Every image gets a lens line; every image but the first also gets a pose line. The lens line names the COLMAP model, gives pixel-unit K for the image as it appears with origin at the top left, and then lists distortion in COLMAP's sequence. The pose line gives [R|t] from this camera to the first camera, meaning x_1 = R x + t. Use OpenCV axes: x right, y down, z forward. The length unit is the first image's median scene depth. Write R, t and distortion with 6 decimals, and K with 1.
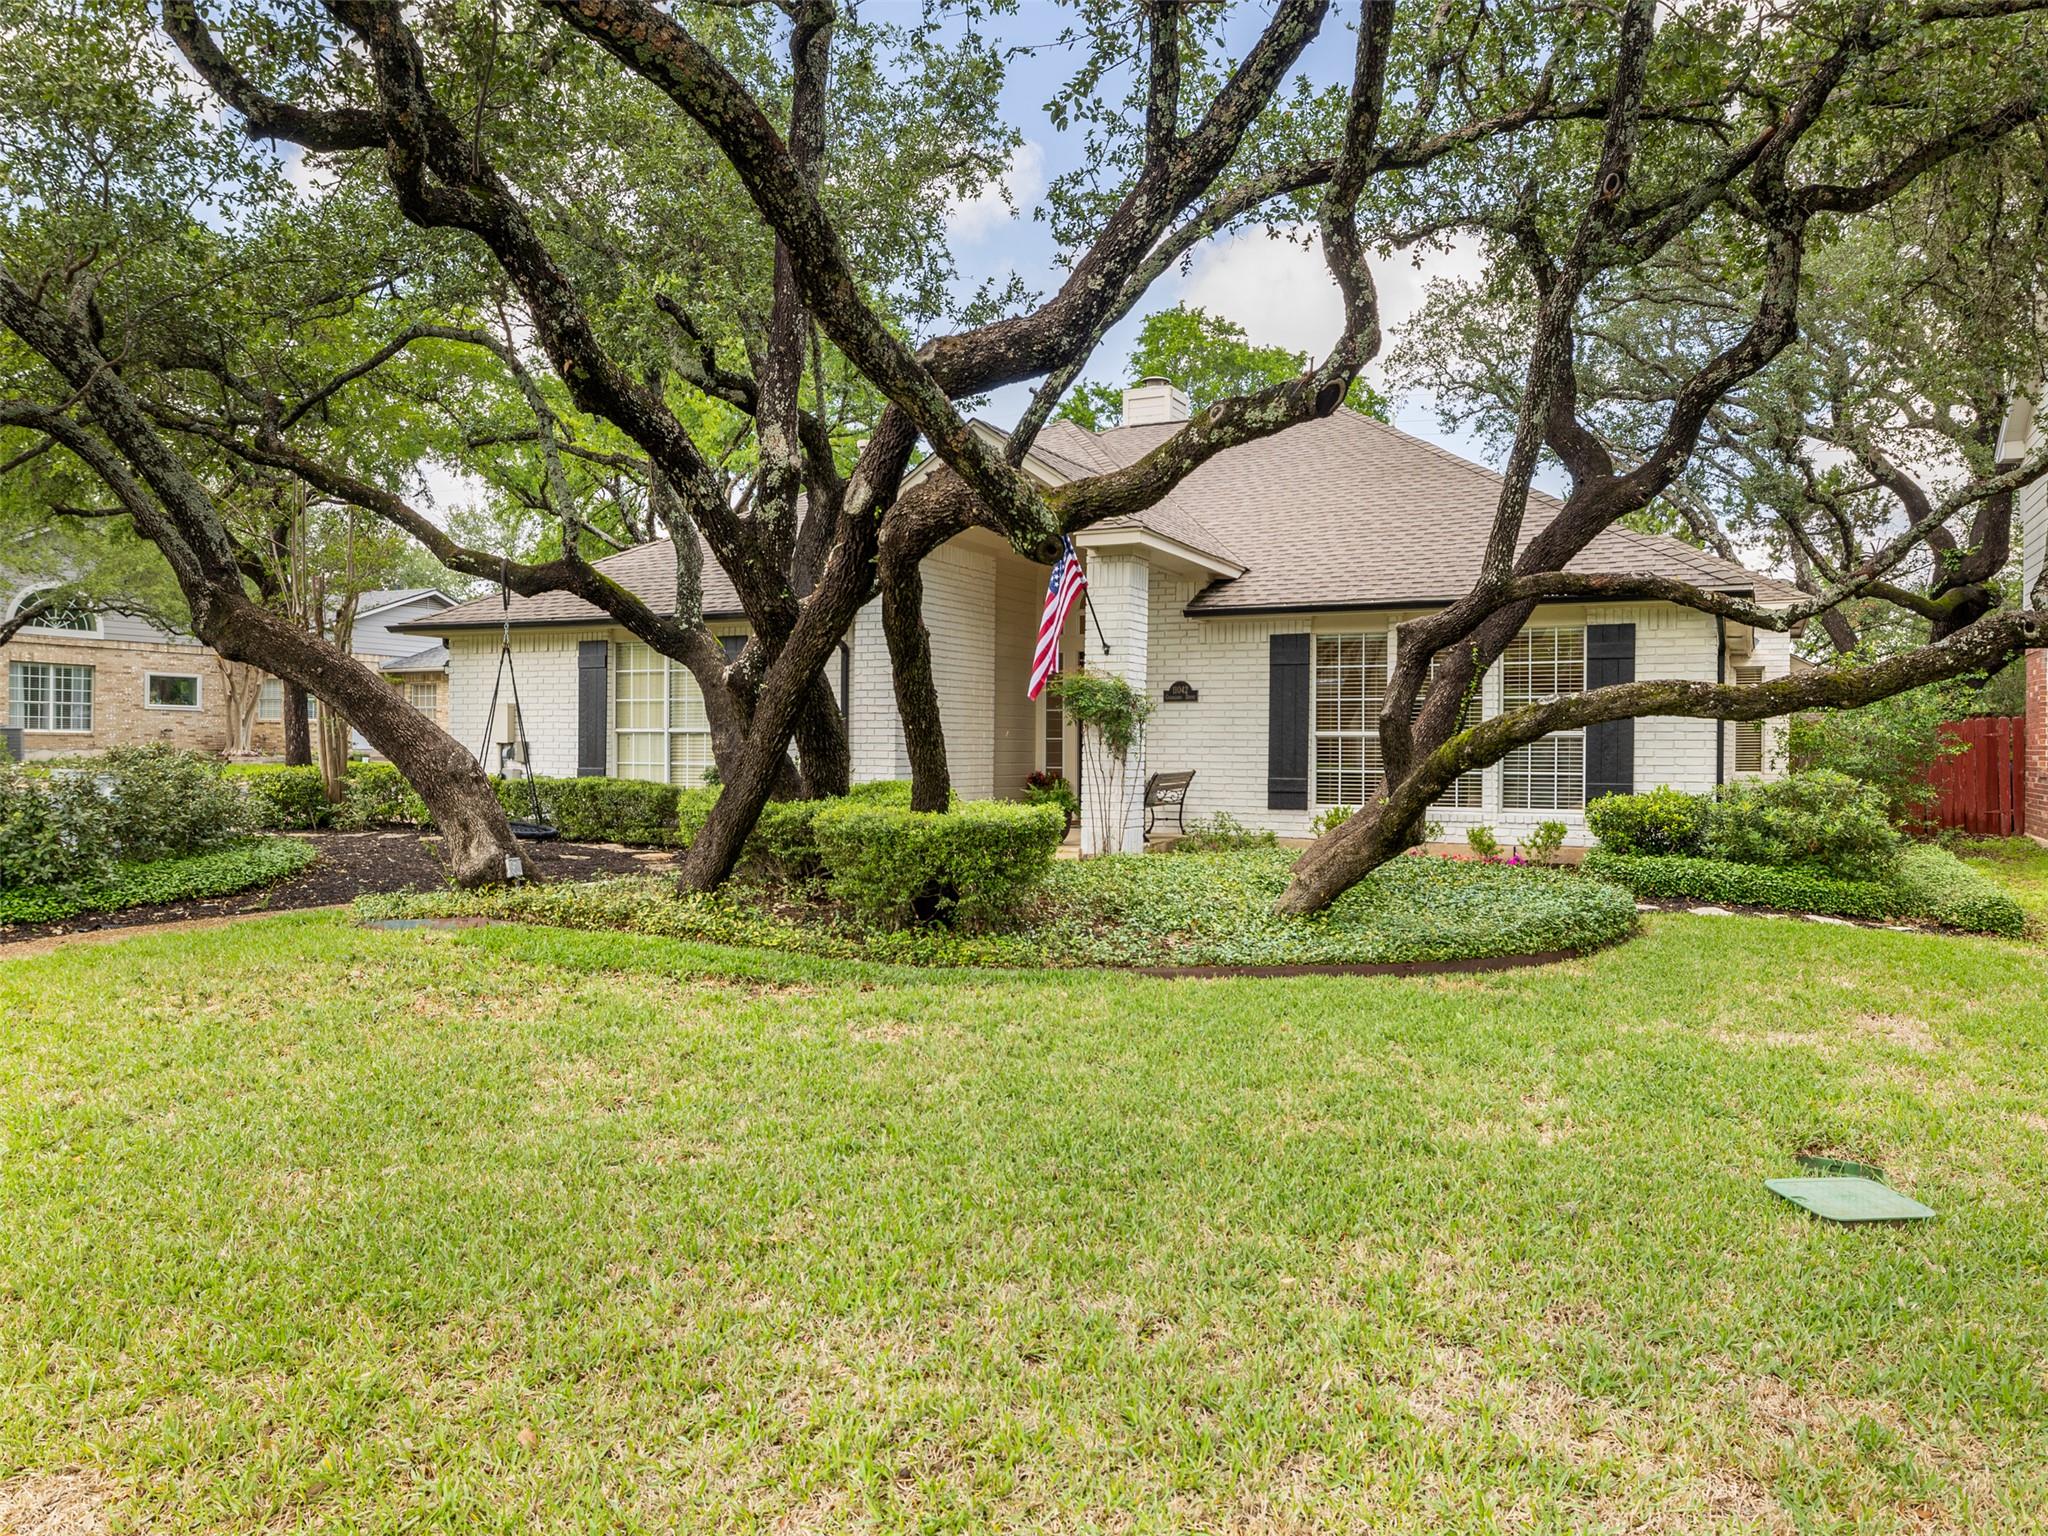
lens RADIAL K [[1252.8, 0, 1025.0], [0, 1252.8, 764.1], [0, 0, 1]] dist [0.006057, 0.000624]
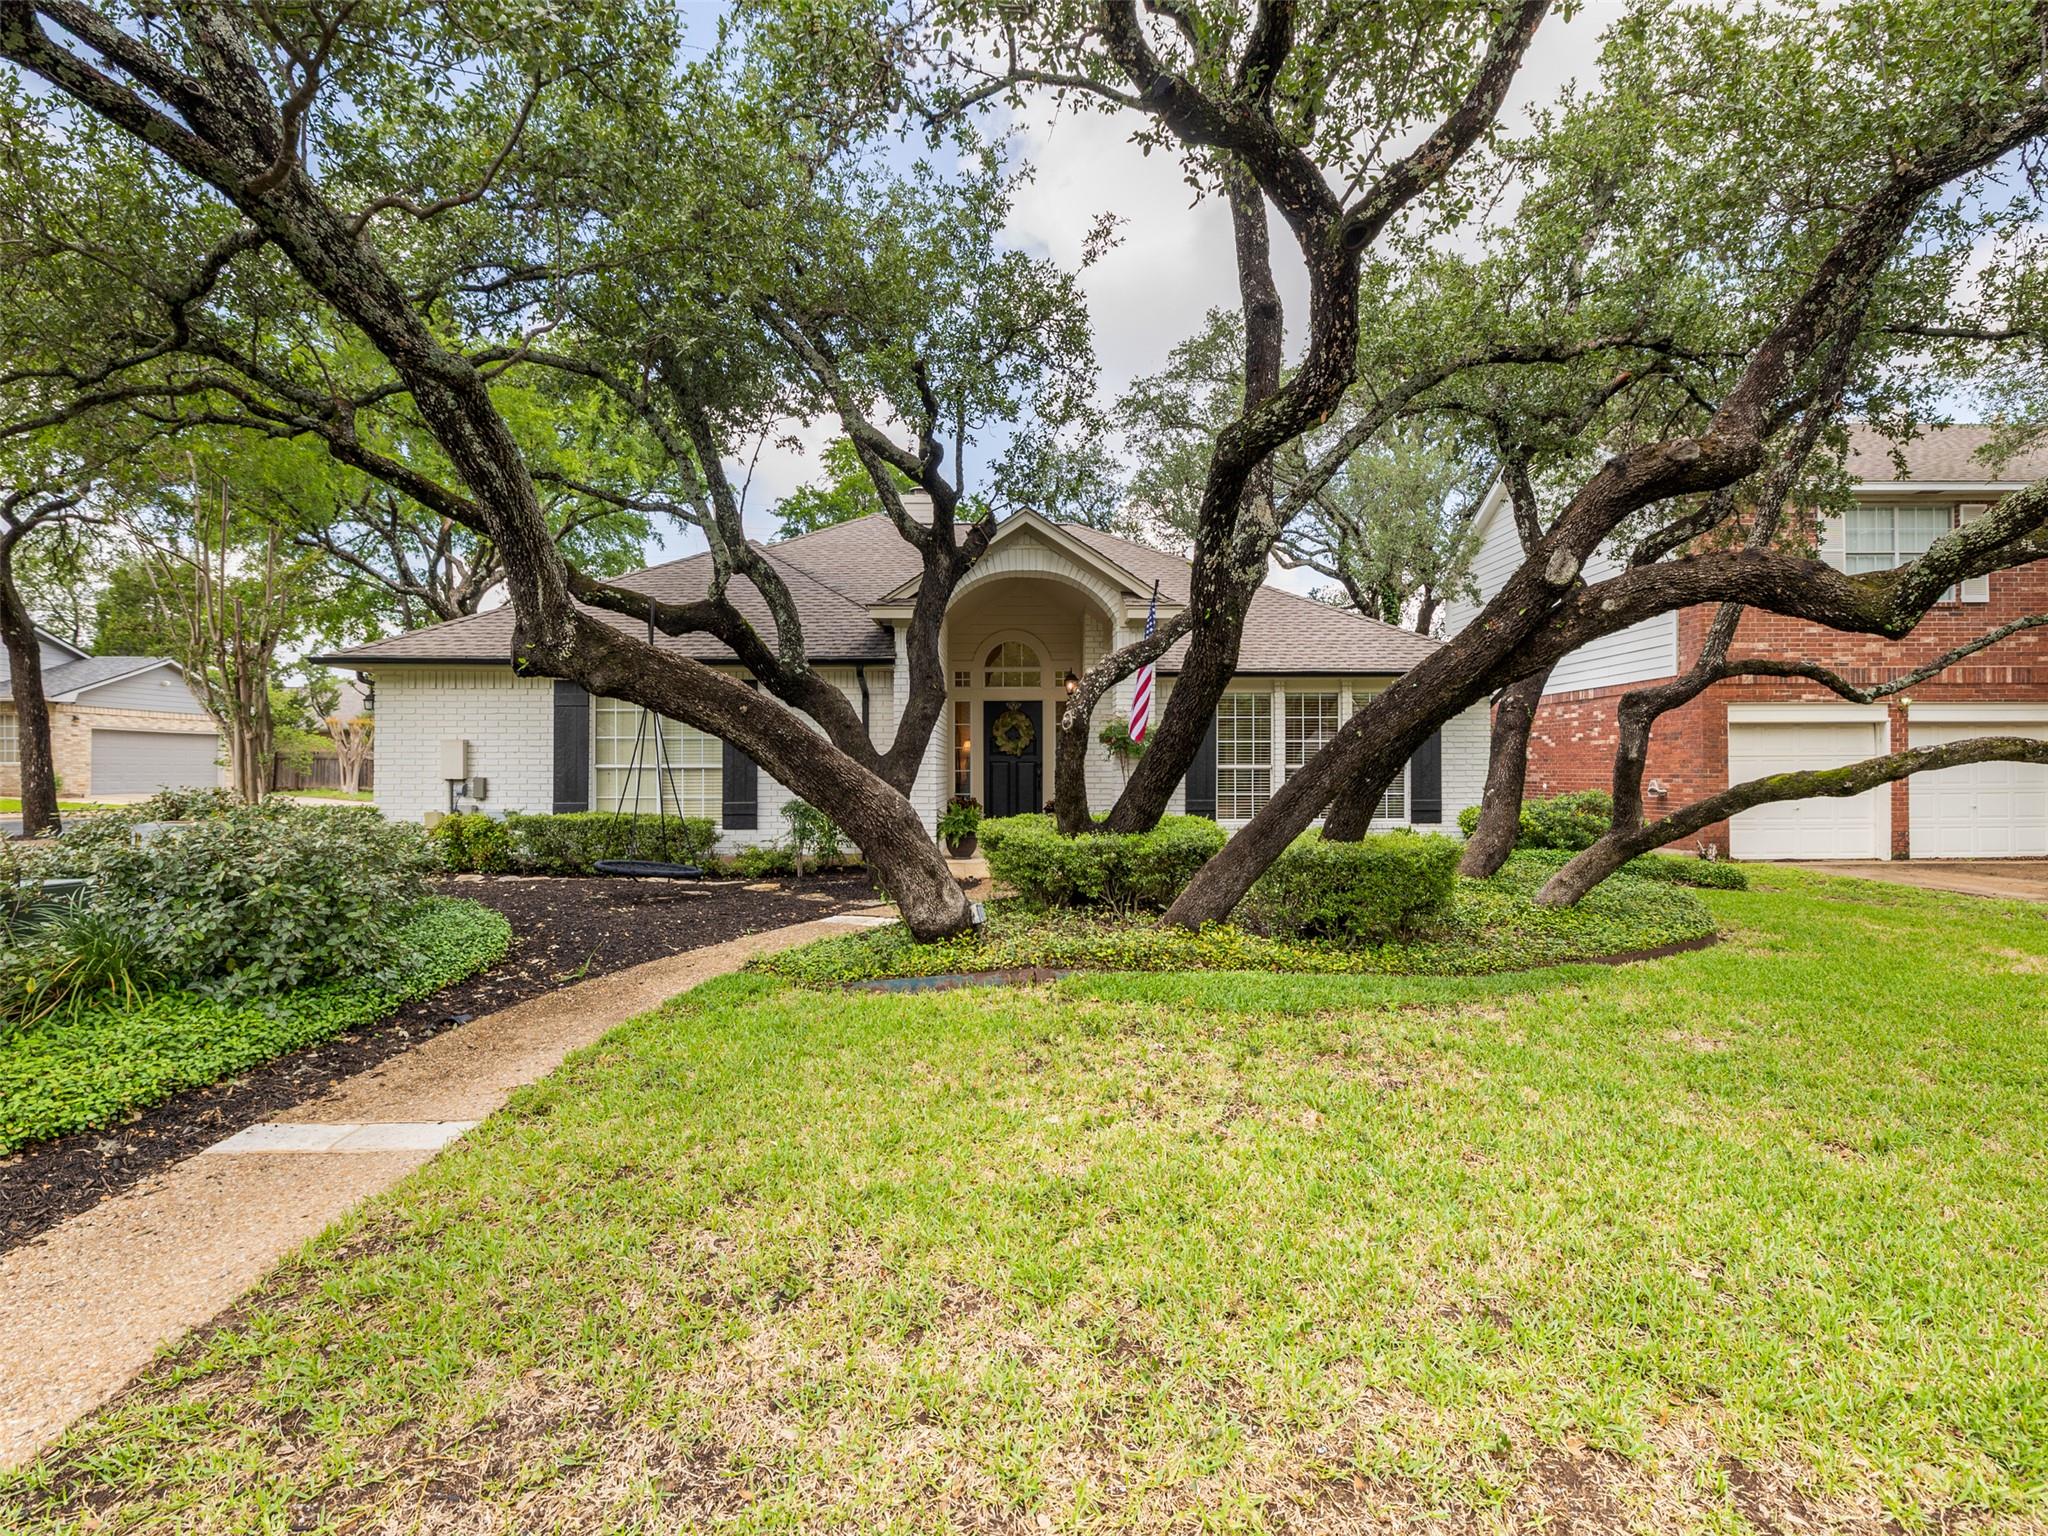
lens RADIAL K [[928.7, 0, 1026.4], [0, 928.7, 765.5], [0, 0, 1]] dist [-0.001195, -0.000038]
pose [[0.914444, -0.005970, 0.404668, -0.400531], [0.013851, 0.999767, -0.016549, -0.012848], [-0.404475, 0.020738, 0.914314, 0.193715]]
